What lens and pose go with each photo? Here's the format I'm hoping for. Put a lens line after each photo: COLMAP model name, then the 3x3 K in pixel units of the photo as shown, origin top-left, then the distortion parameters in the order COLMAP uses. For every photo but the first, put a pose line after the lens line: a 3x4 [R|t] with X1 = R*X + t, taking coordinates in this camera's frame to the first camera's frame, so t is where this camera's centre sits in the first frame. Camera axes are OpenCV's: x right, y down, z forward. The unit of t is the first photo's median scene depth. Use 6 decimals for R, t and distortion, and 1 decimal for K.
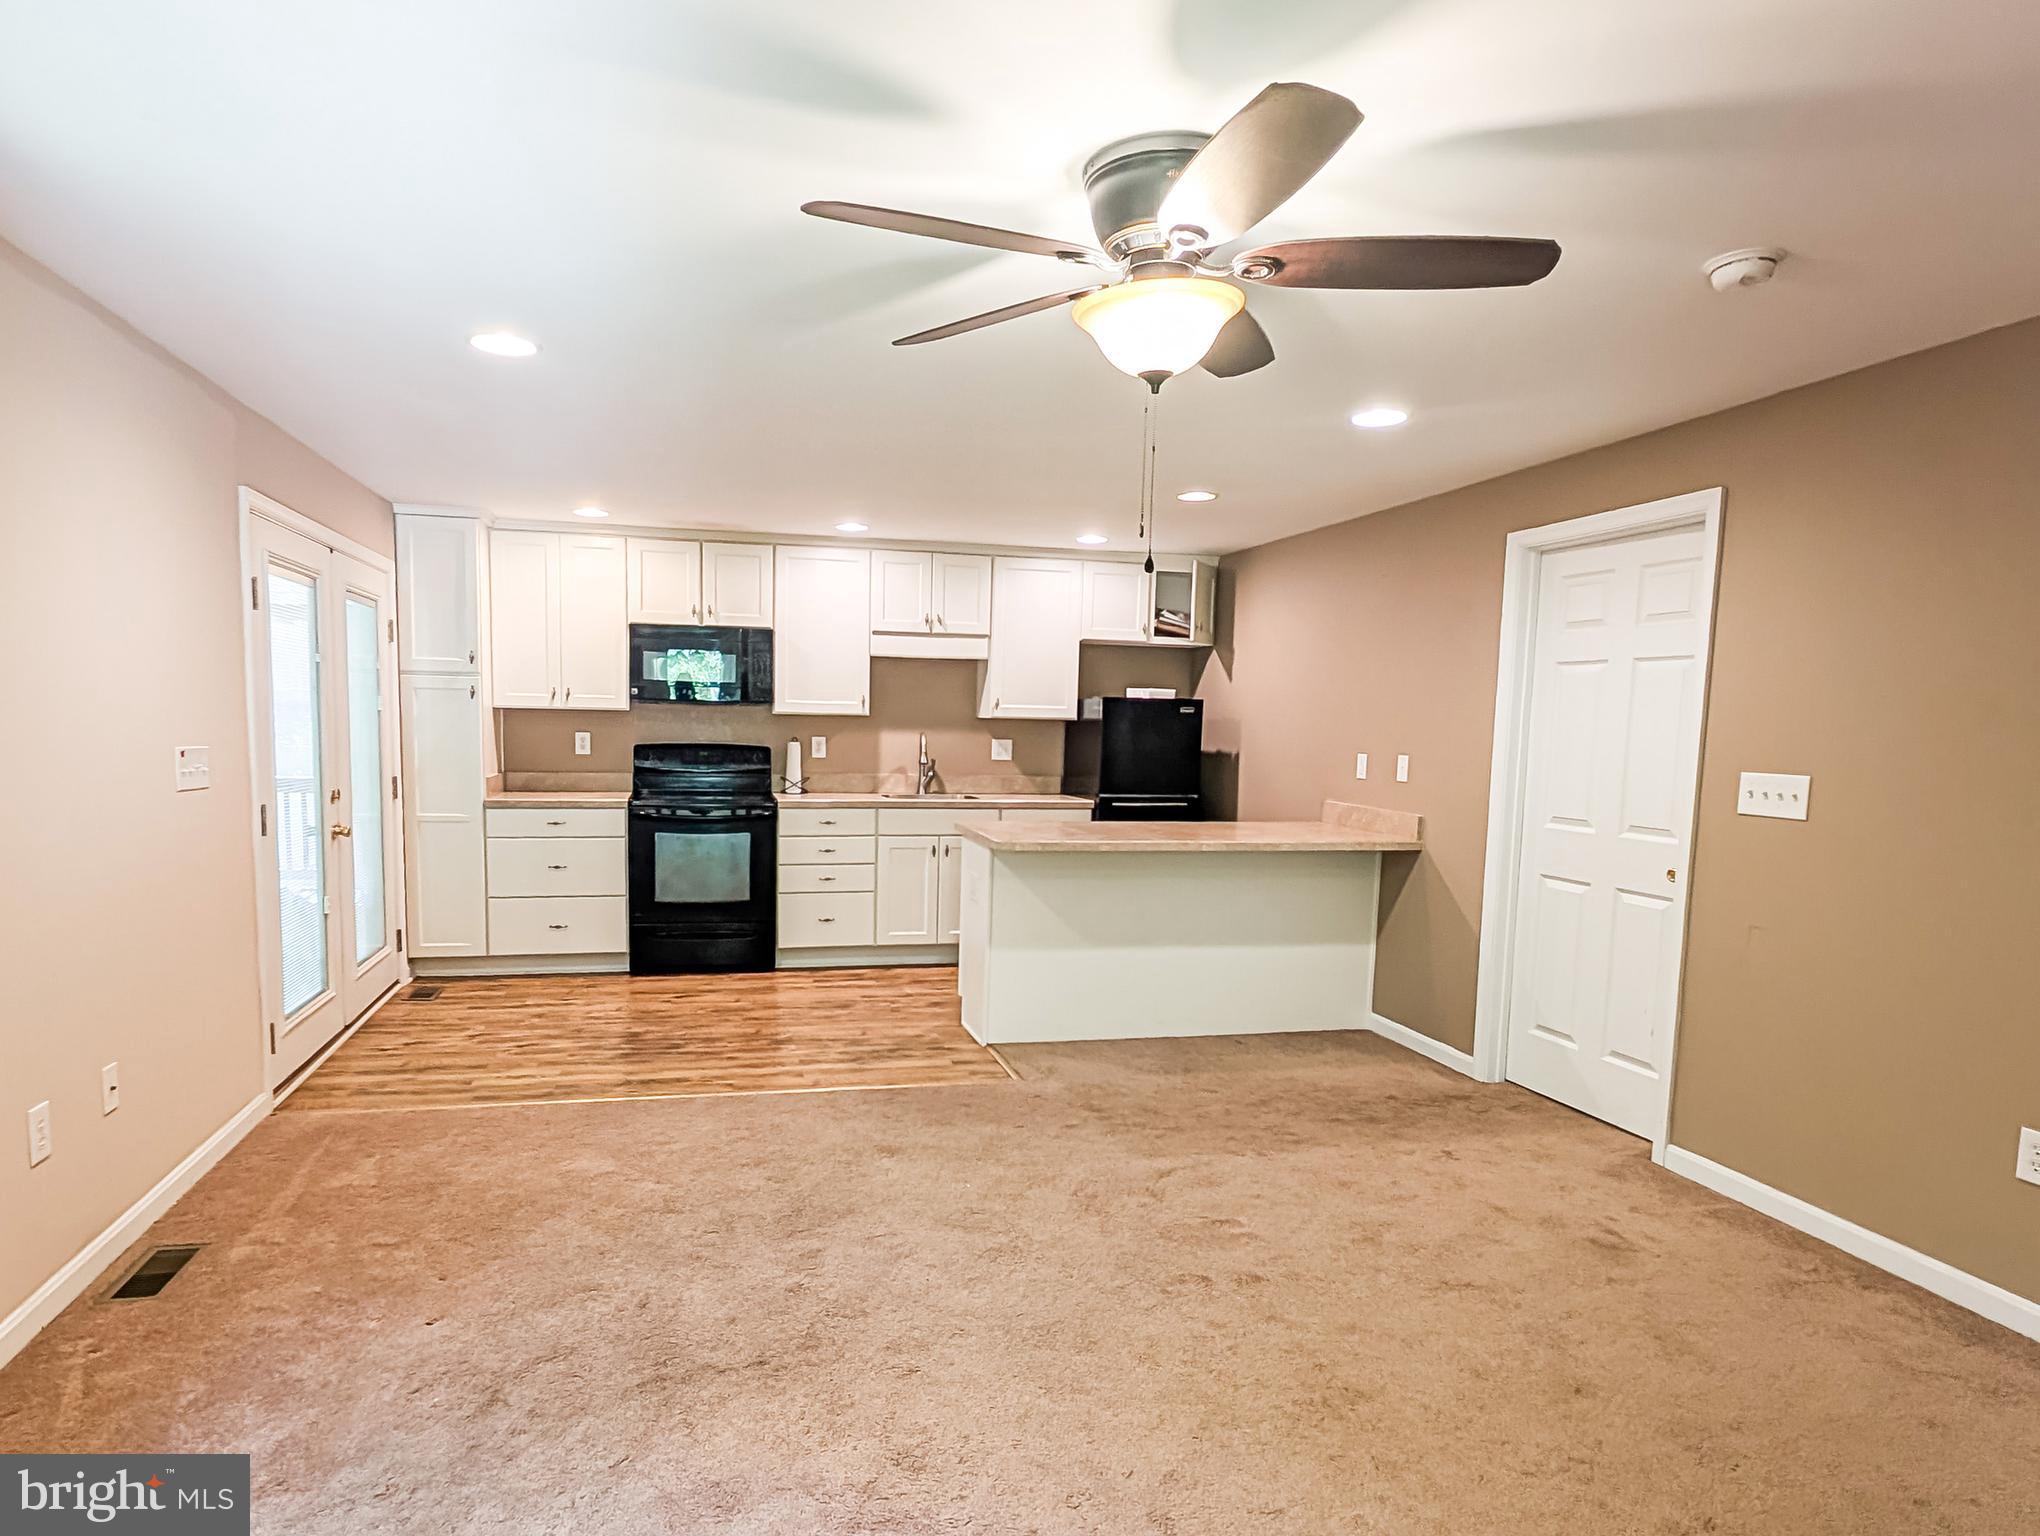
lens RADIAL K [[1159.2, 0, 946.9], [0, 1159.2, 842.2], [0, 0, 1]] dist [0.004775, -0.007151]
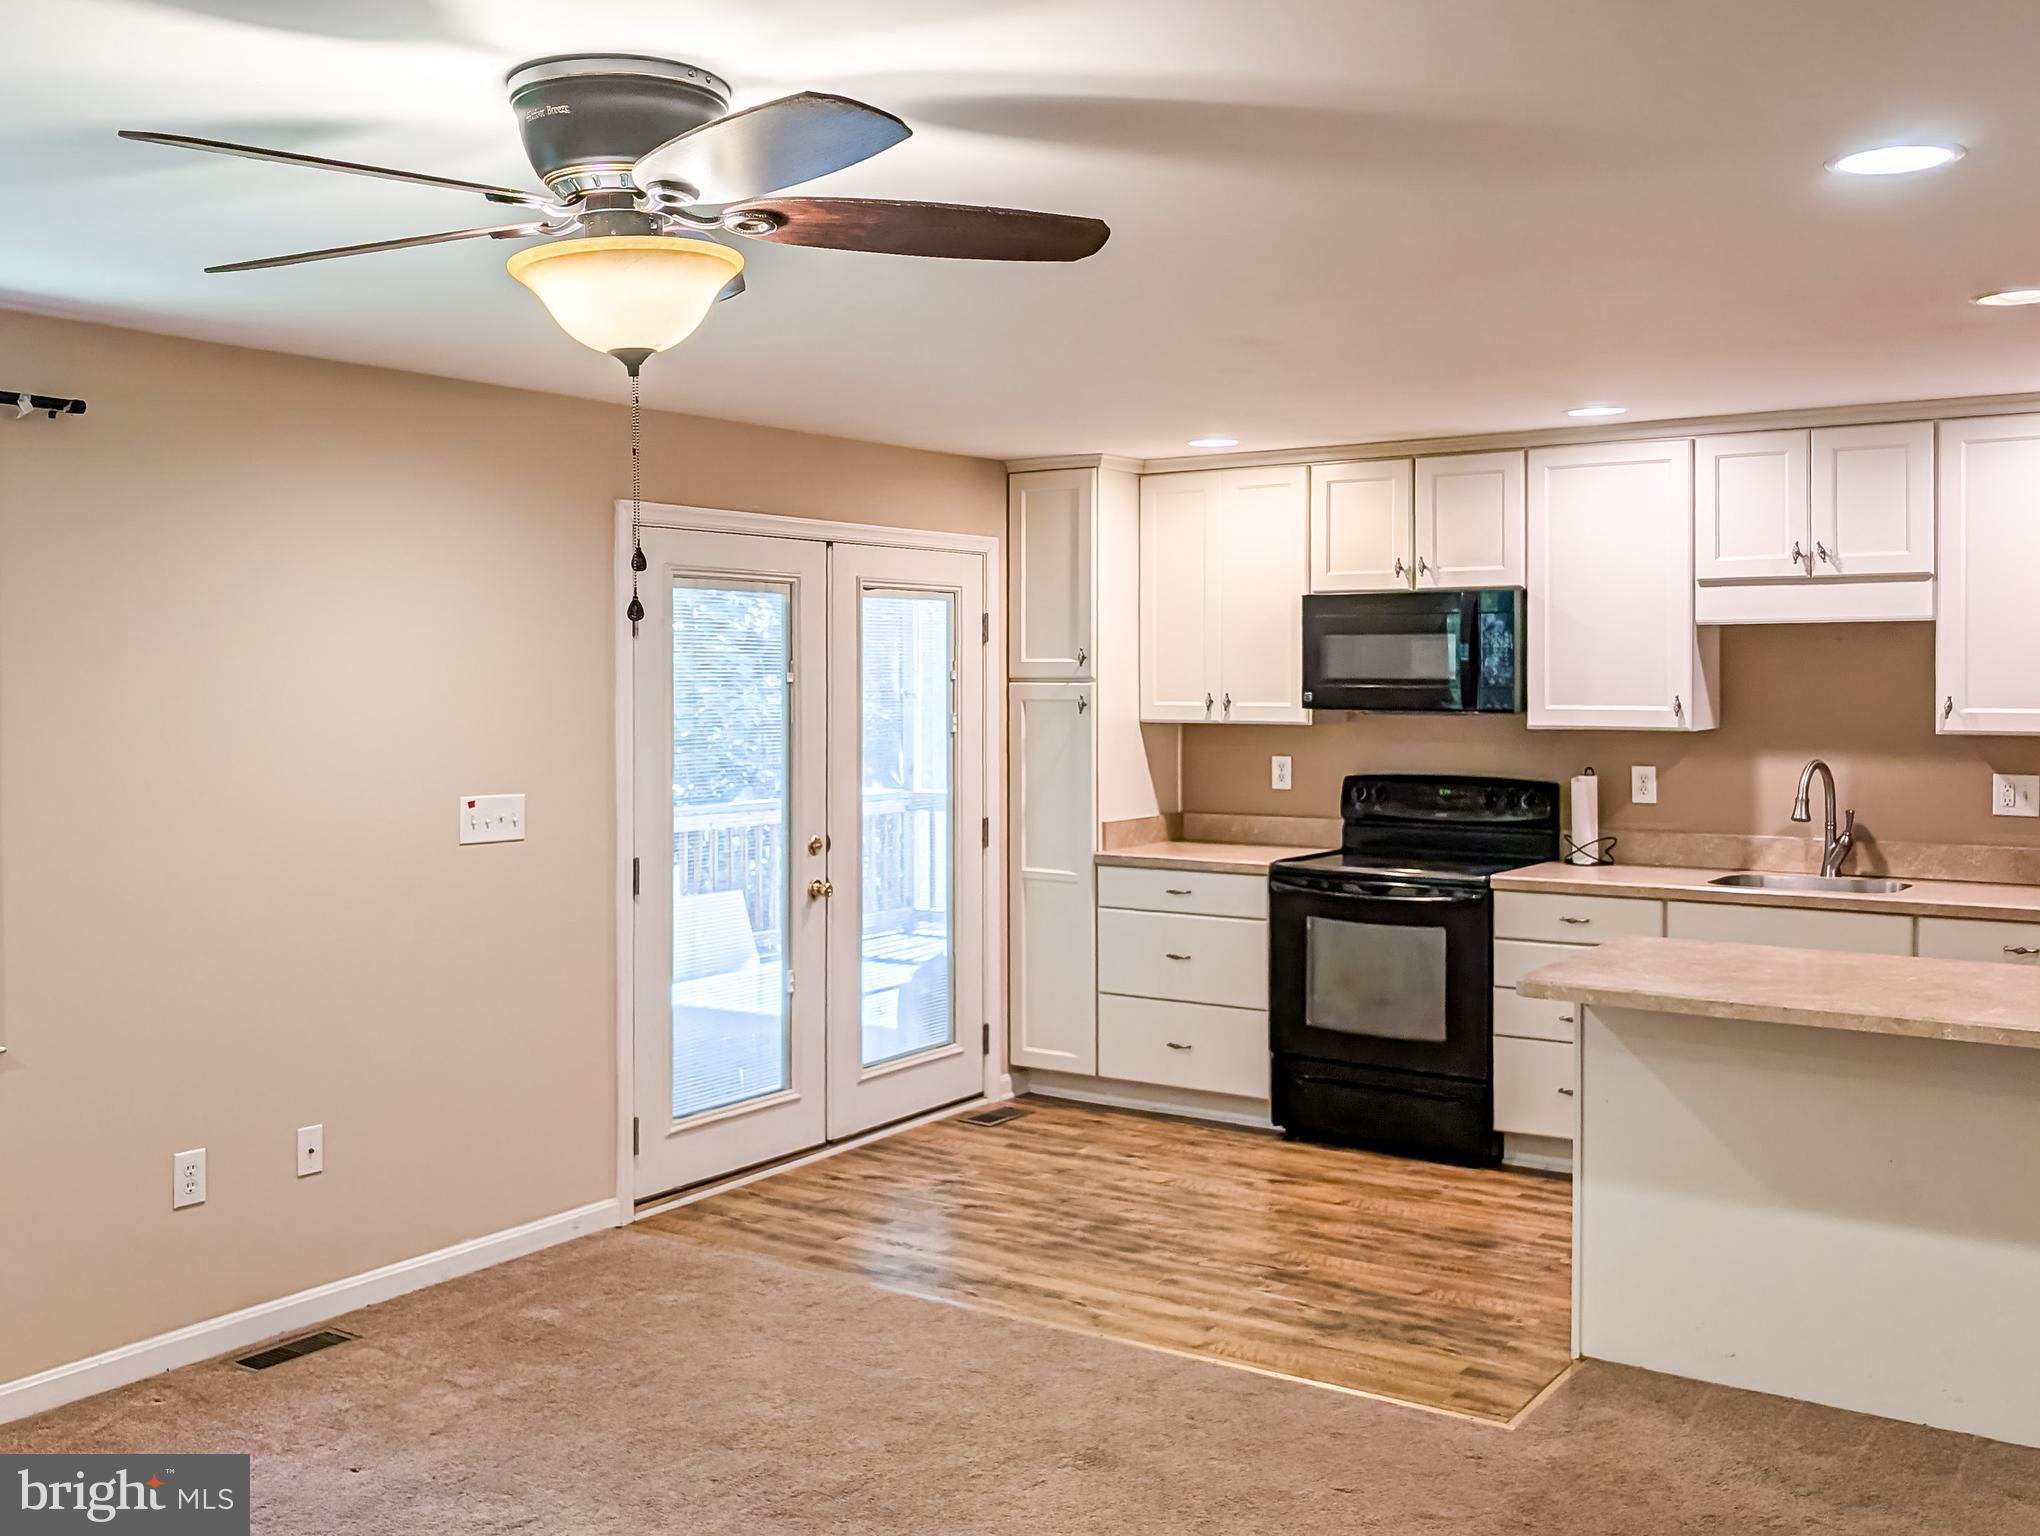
lens RADIAL K [[1956.4, 0, 992.6], [0, 1956.4, 704.6], [0, 0, 1]] dist [0.013979, 0.000000]
pose [[0.682132, -0.010303, -0.731156, 0.422652], [-0.060063, 0.995732, -0.070066, -0.038844], [0.728758, 0.091710, 0.678603, 0.126990]]
